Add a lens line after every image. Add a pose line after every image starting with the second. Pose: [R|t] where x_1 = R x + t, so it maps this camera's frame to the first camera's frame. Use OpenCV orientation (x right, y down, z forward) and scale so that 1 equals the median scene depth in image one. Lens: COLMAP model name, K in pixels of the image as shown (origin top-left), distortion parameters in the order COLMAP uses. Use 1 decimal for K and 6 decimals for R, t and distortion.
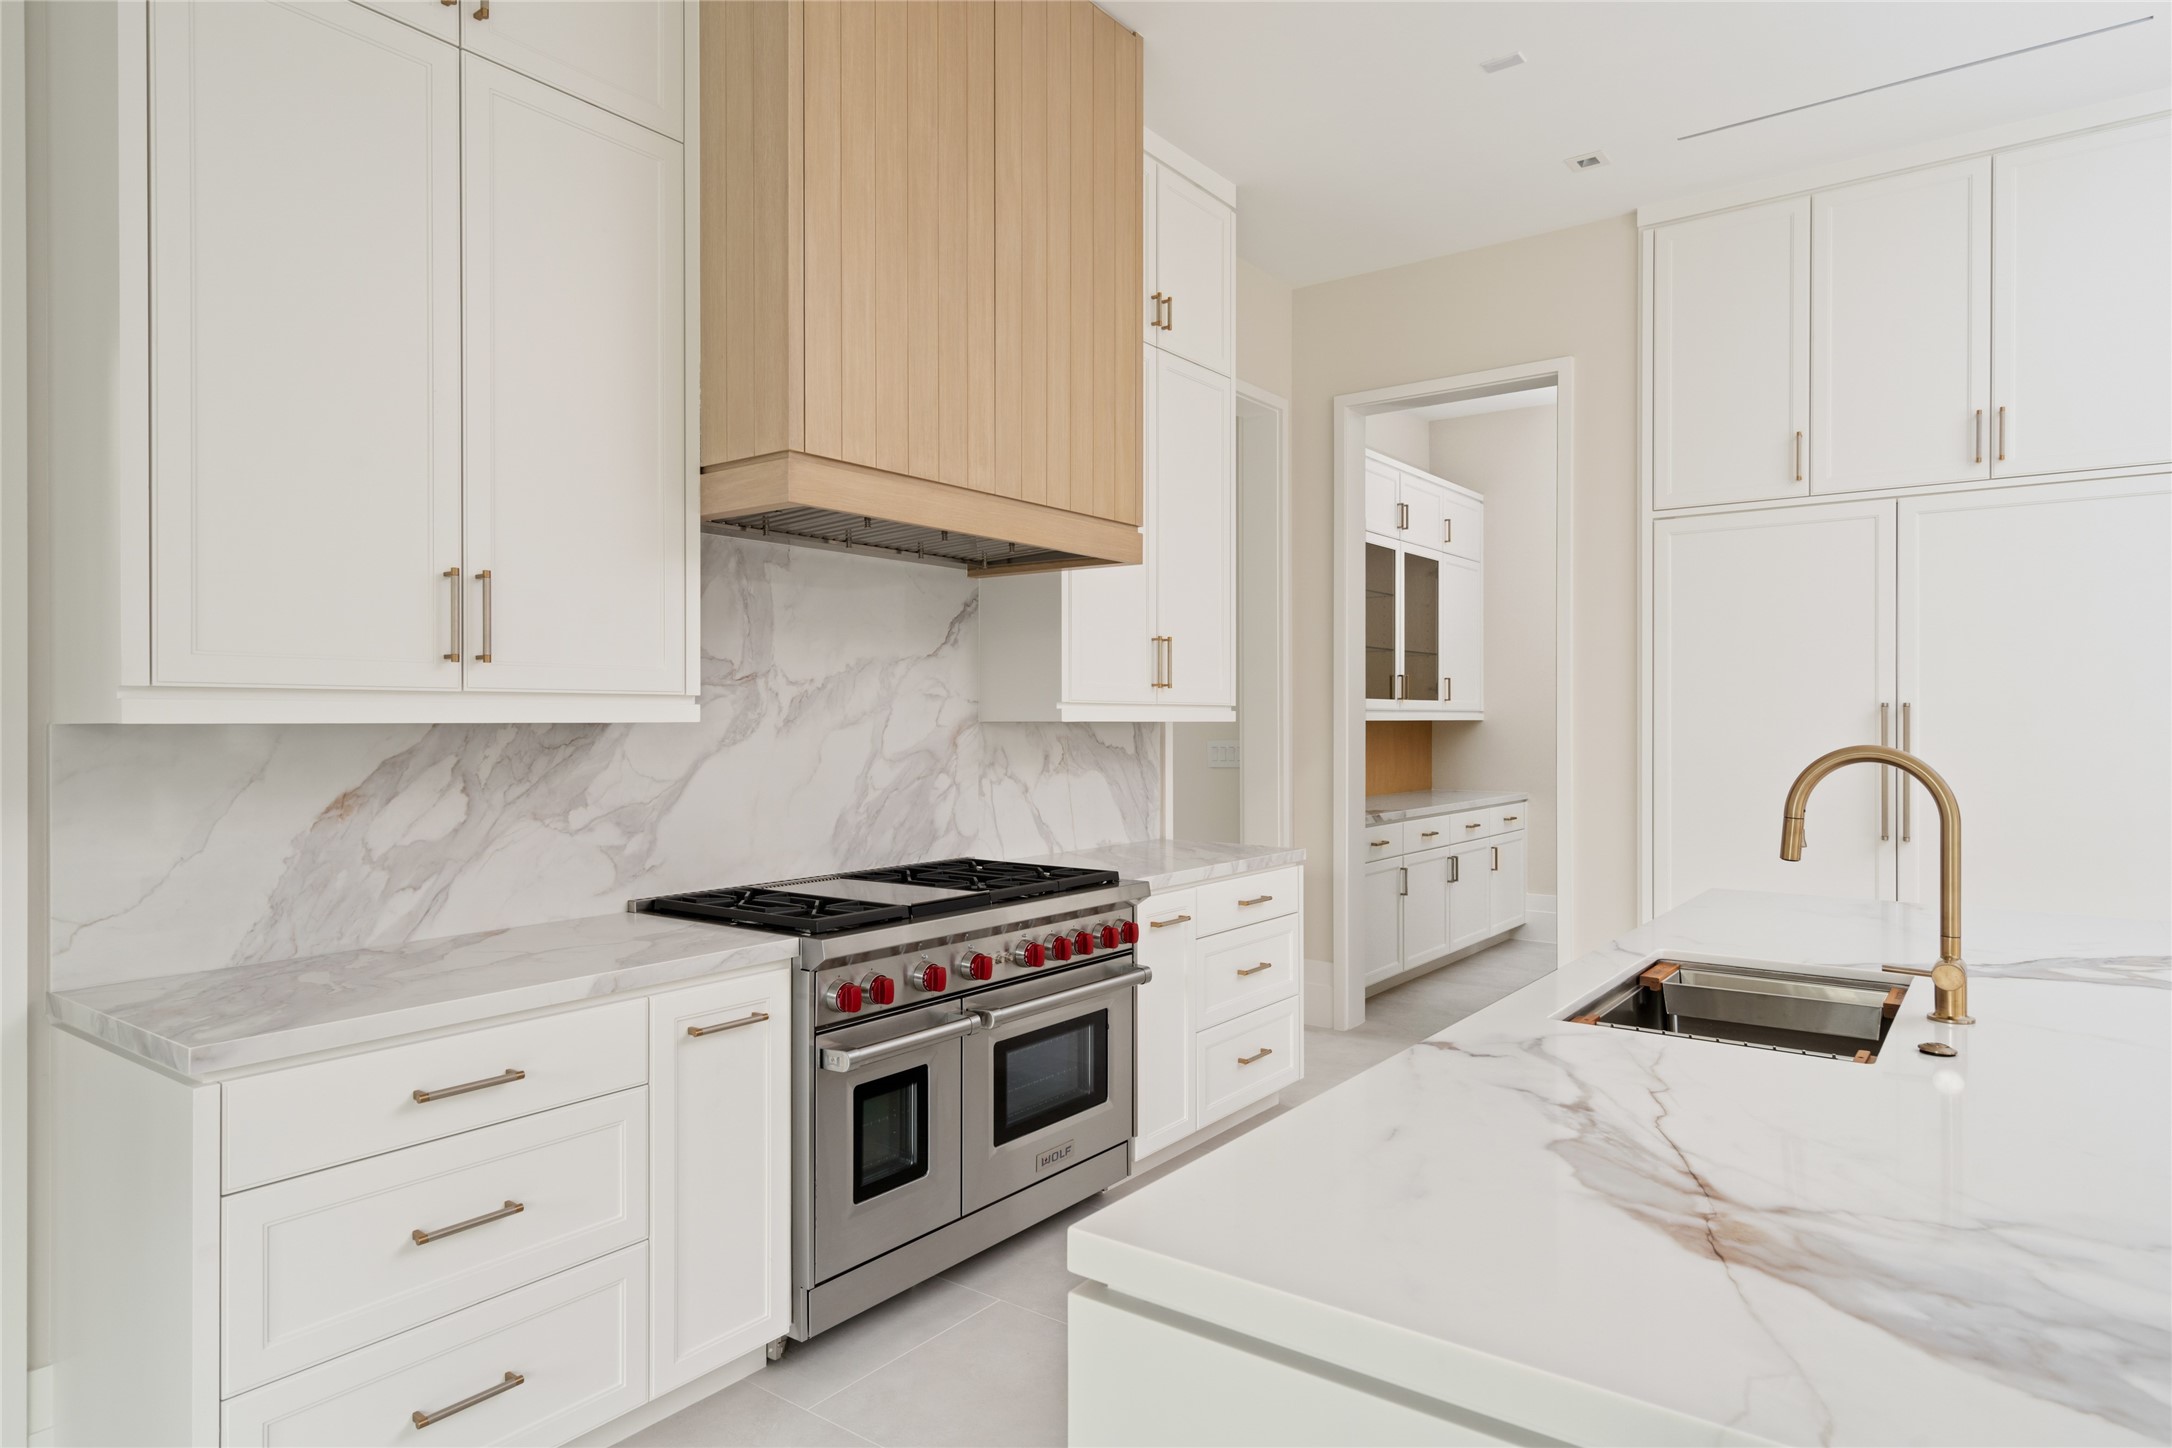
lens RADIAL K [[1255.3, 0, 1080.4], [0, 1255.3, 725.6], [0, 0, 1]] dist [0.009062, -0.002007]
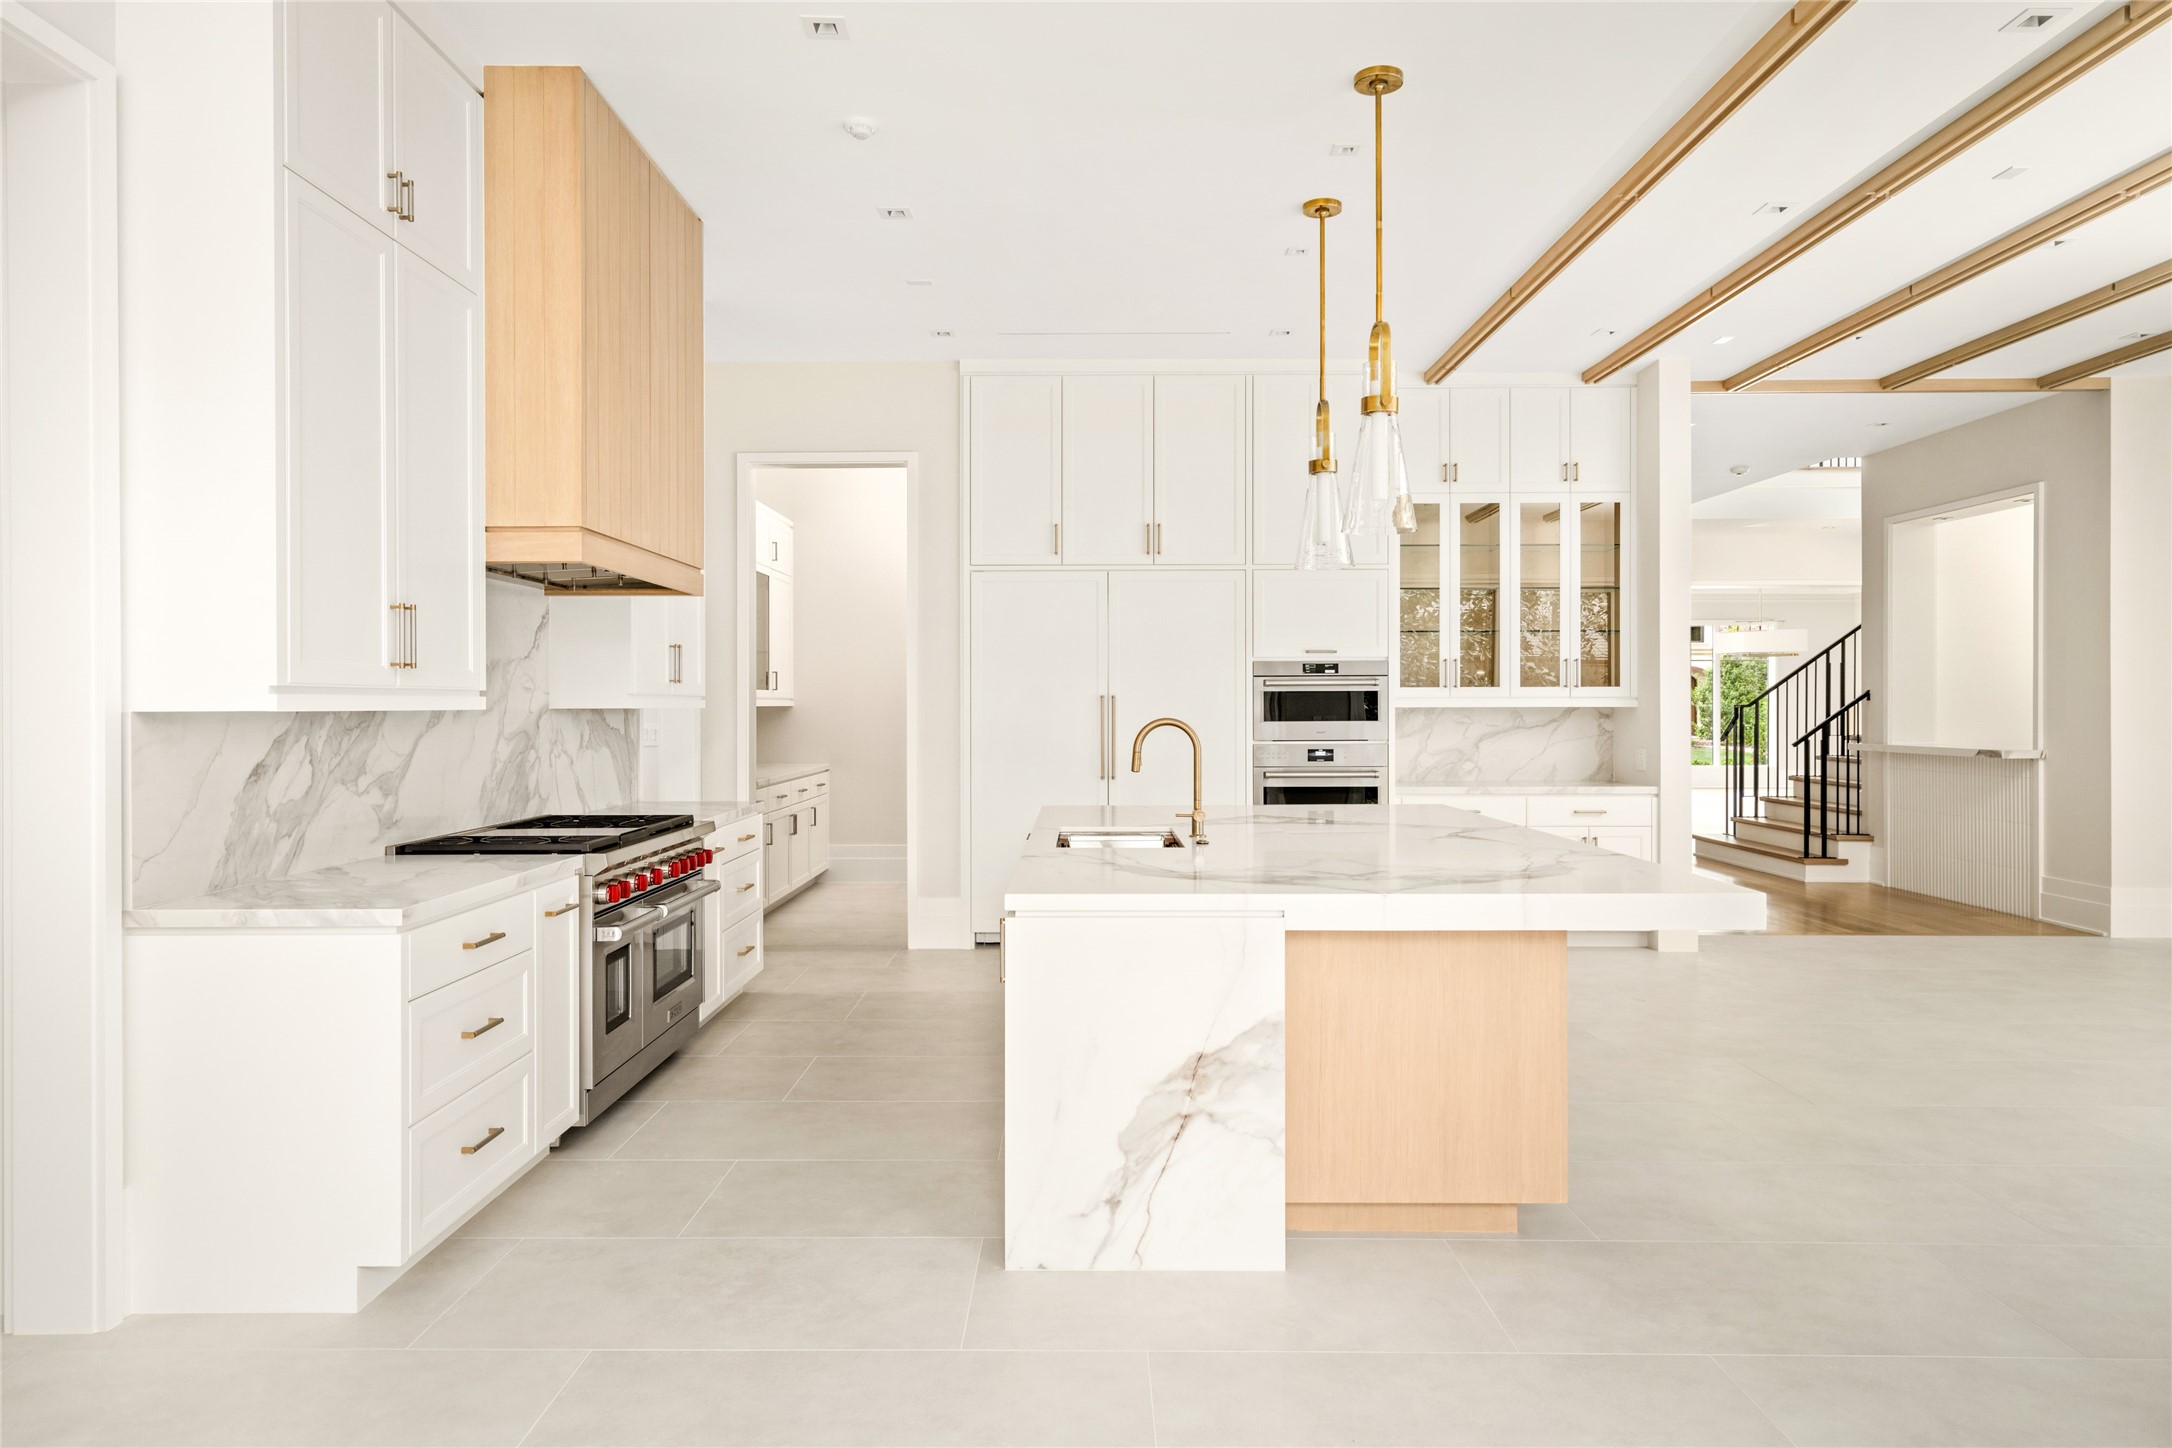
lens RADIAL K [[1316.9, 0, 1089.0], [0, 1316.9, 718.6], [0, 0, 1]] dist [0.018034, -0.000978]
pose [[0.798878, -0.006682, 0.601456, -0.597042], [0.002976, 0.999970, 0.007157, -0.001118], [-0.601486, -0.003927, 0.798874, -0.527994]]
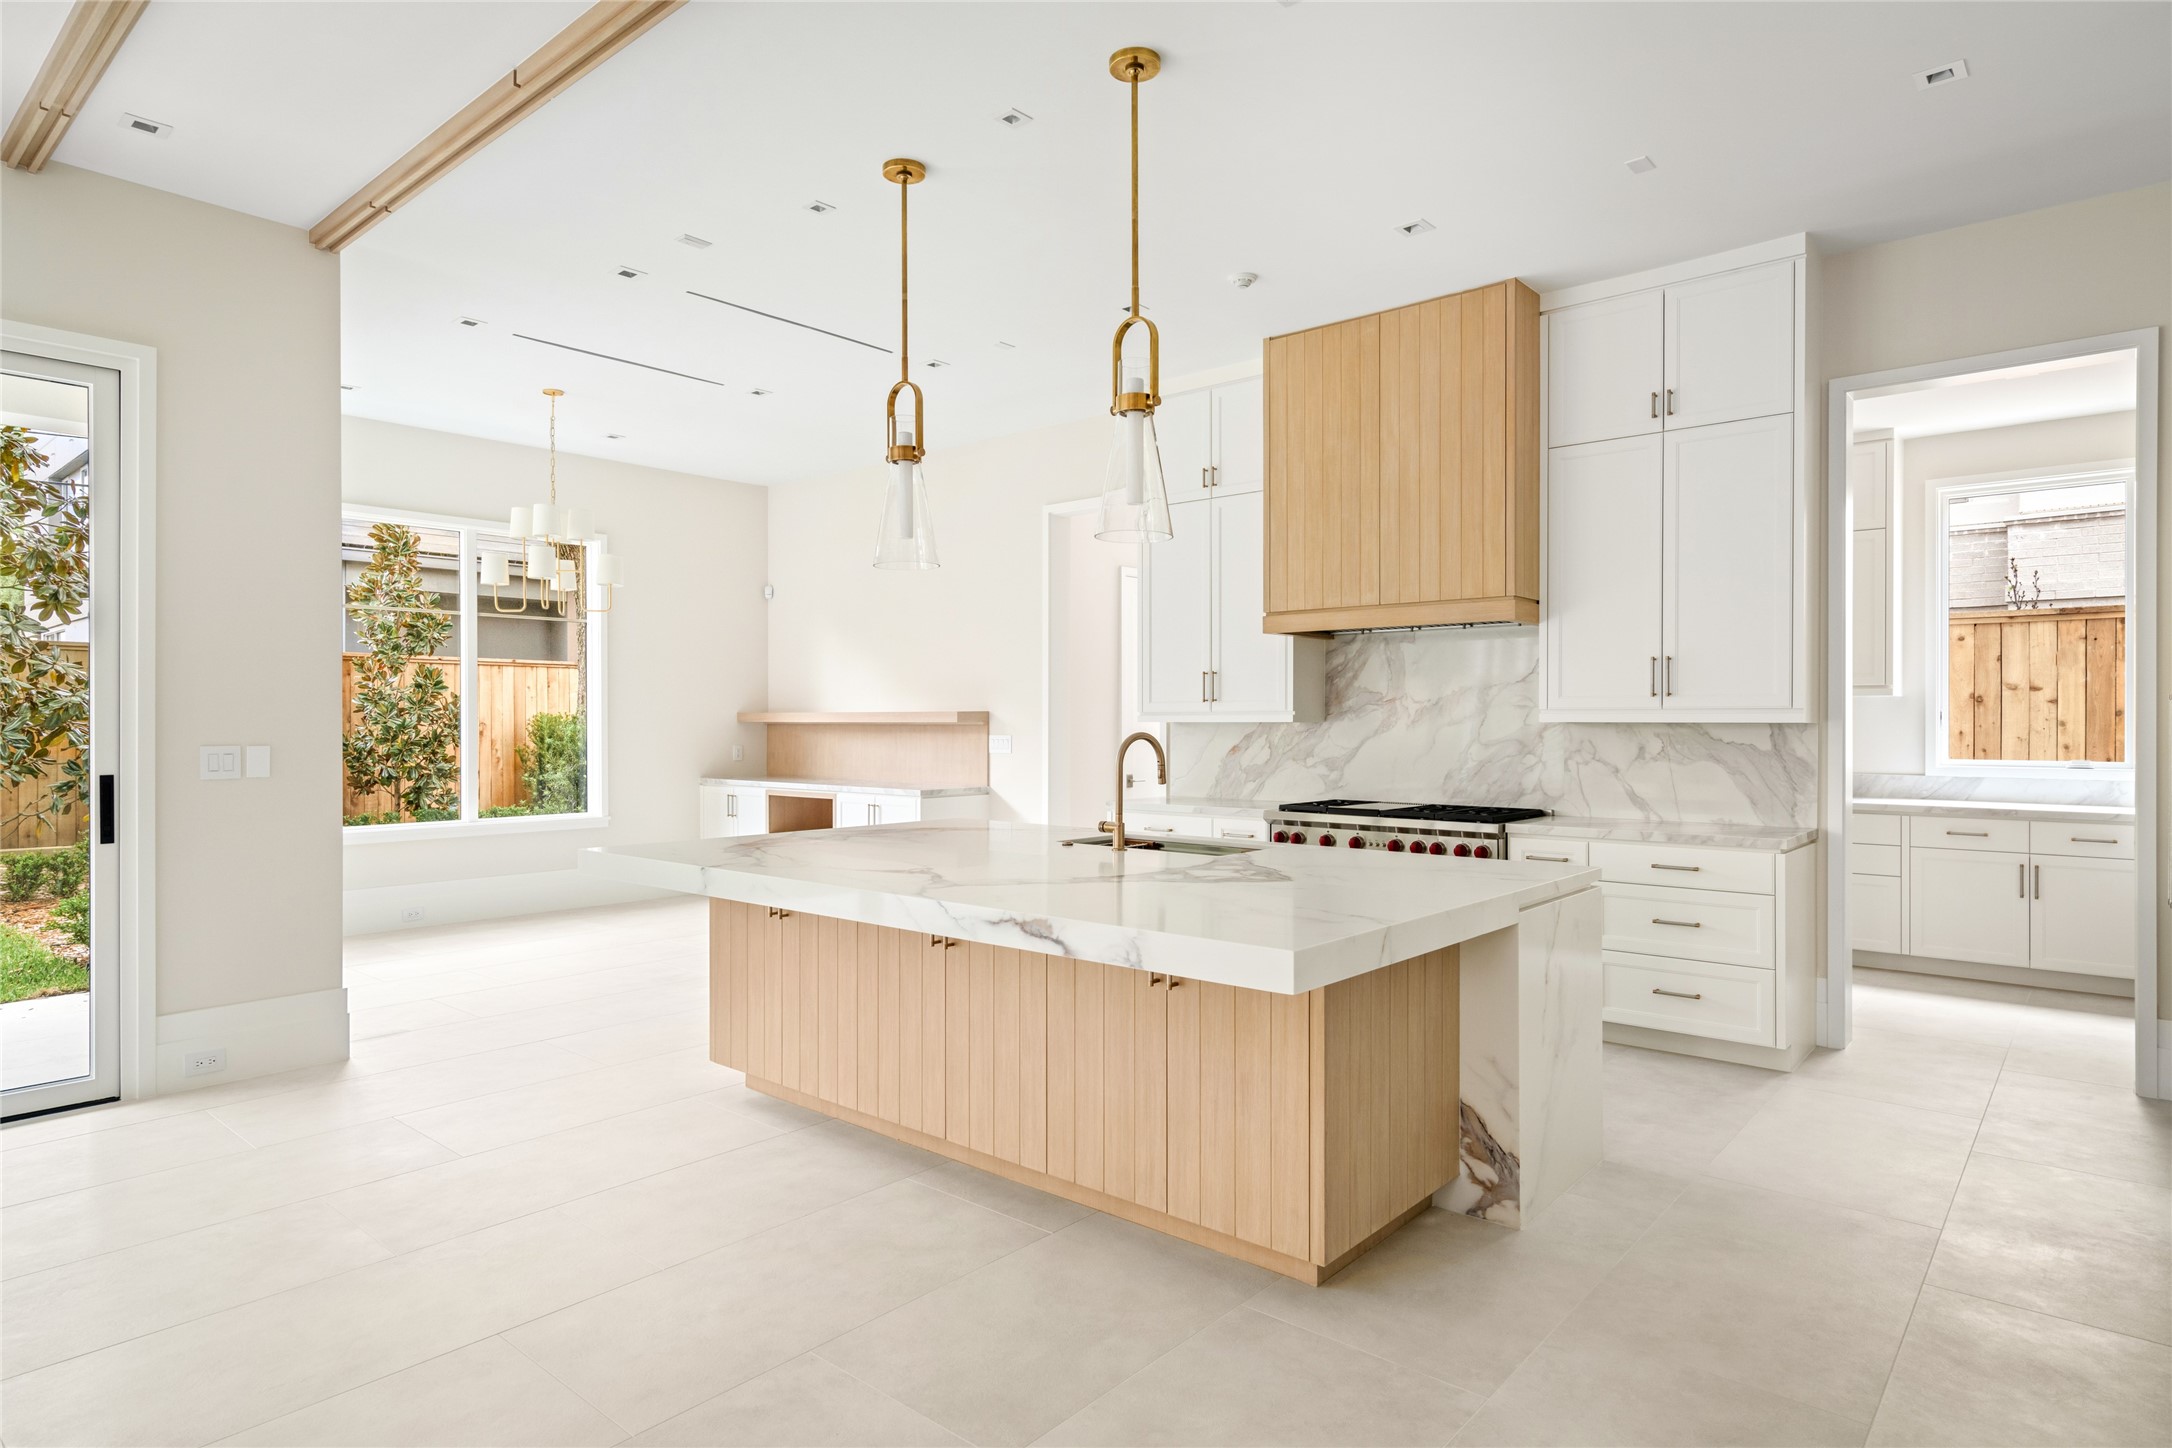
lens RADIAL K [[1202.0, 0, 1087.9], [0, 1202.0, 720.5], [0, 0, 1]] dist [-0.000080, 0.000073]
pose [[-0.065119, -0.000893, -0.997877, 1.863044], [-0.004895, 0.999988, -0.000576, -0.002100], [0.997865, 0.004848, -0.065123, 0.692456]]
